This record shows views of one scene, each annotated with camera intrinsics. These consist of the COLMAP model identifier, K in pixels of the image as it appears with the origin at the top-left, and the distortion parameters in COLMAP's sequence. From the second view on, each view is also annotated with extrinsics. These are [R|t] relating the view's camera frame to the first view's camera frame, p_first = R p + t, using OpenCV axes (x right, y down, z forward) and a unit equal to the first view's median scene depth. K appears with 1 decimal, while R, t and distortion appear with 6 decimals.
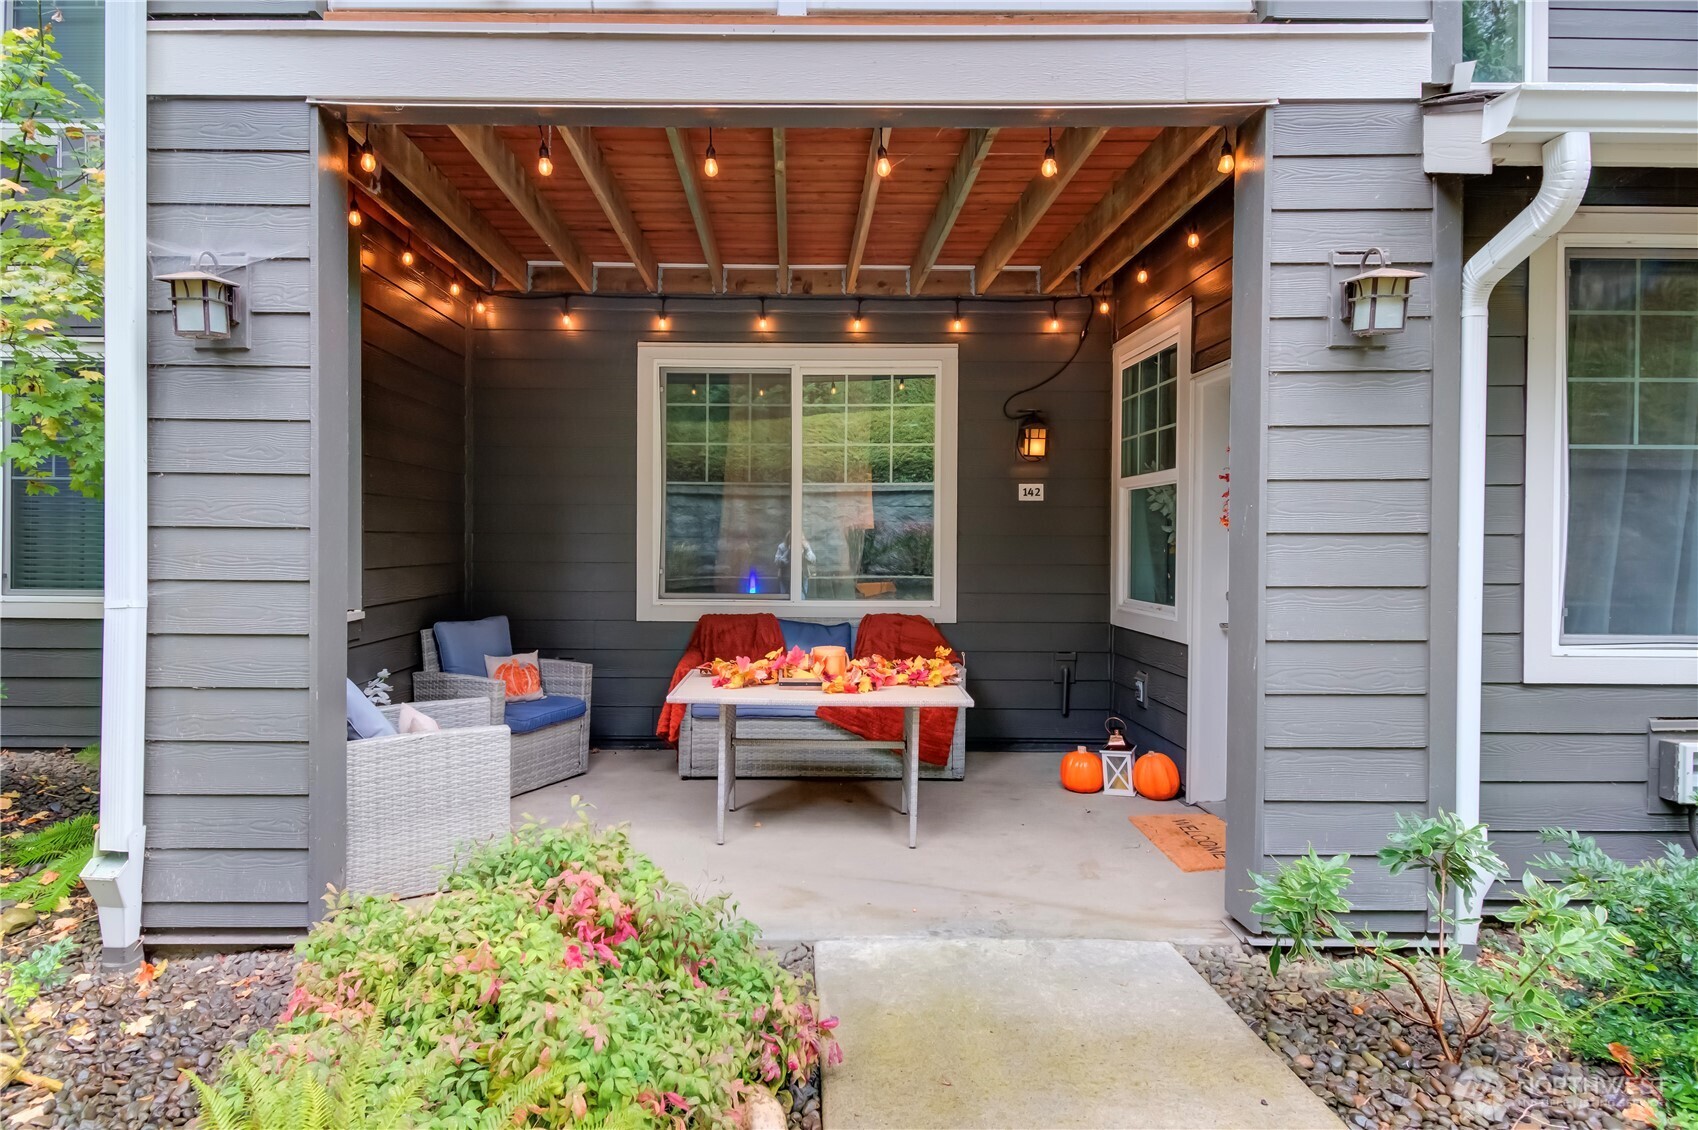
lens RADIAL K [[973.1, 0, 846.7], [0, 973.1, 542.8], [0, 0, 1]] dist [0.015563, -0.000458]
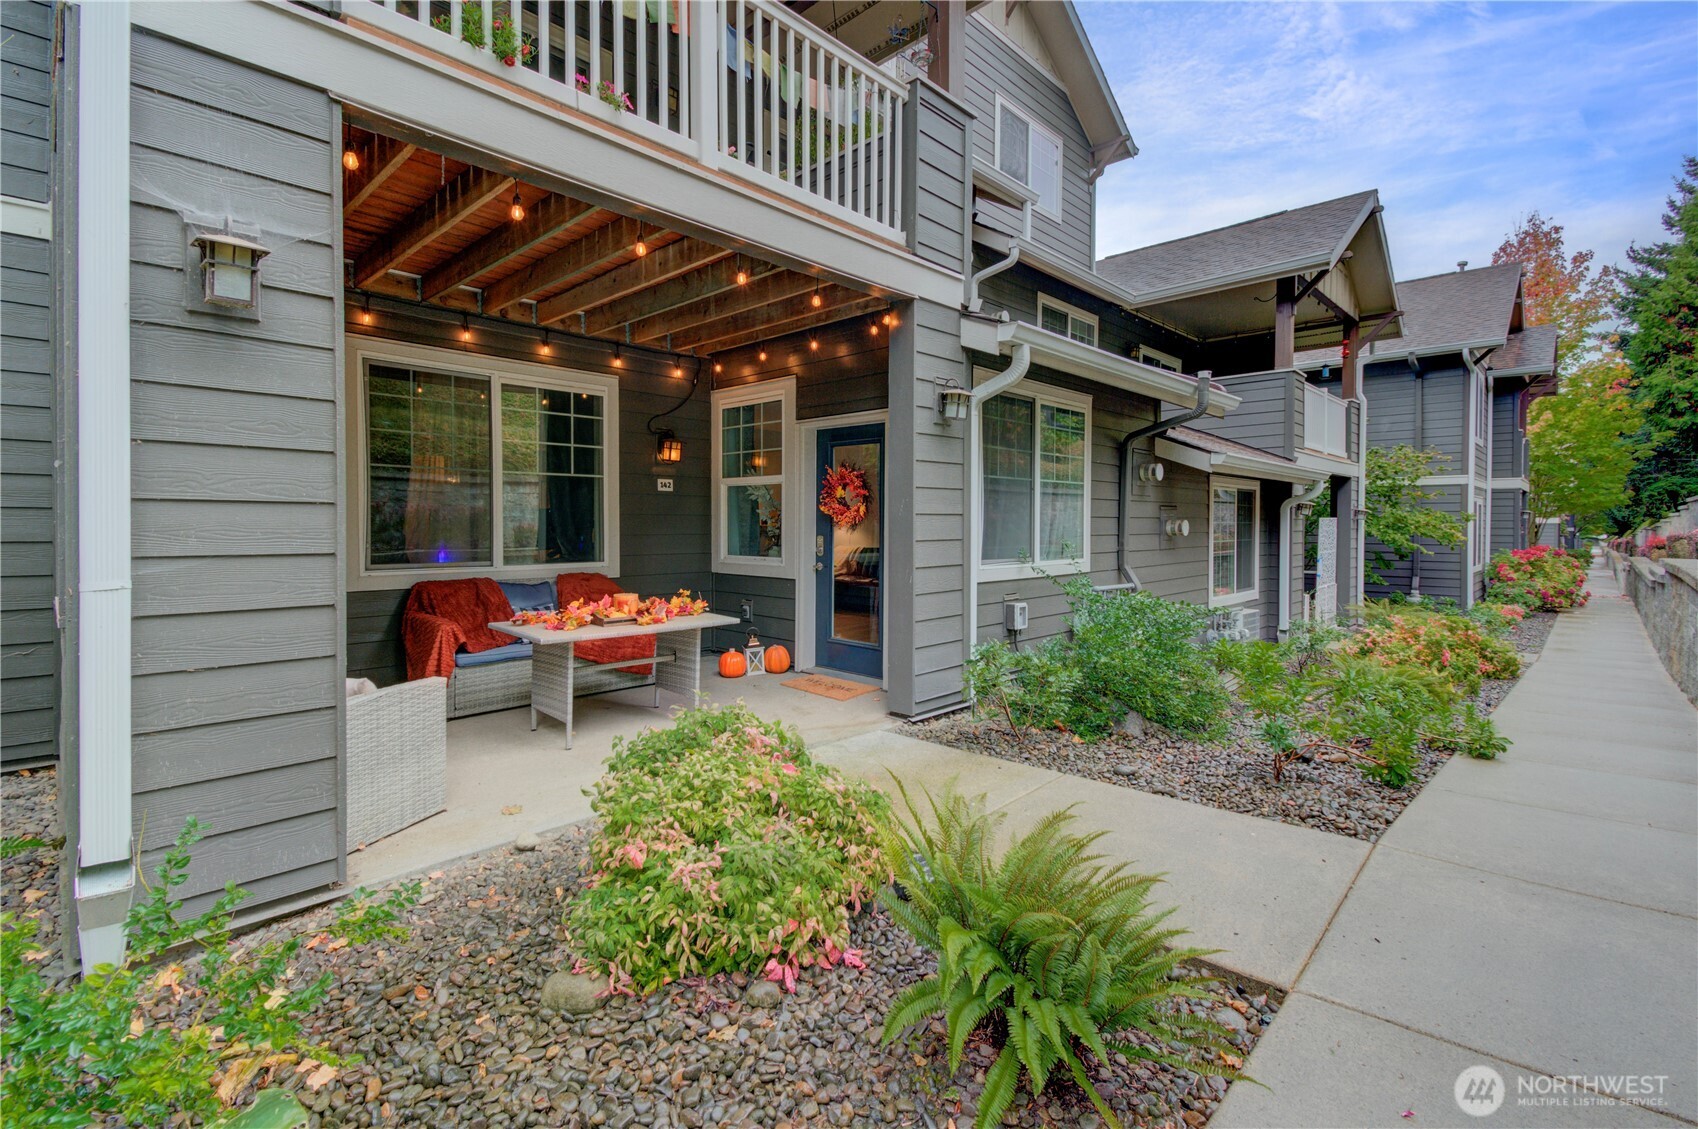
lens RADIAL K [[754.6, 0, 843.5], [0, 754.6, 532.2], [0, 0, 1]] dist [0.000800, -0.000227]
pose [[0.692139, -0.010977, 0.721680, -0.520698], [0.001095, 0.999899, 0.014159, 0.003463], [-0.721763, -0.009010, 0.692082, 0.029153]]
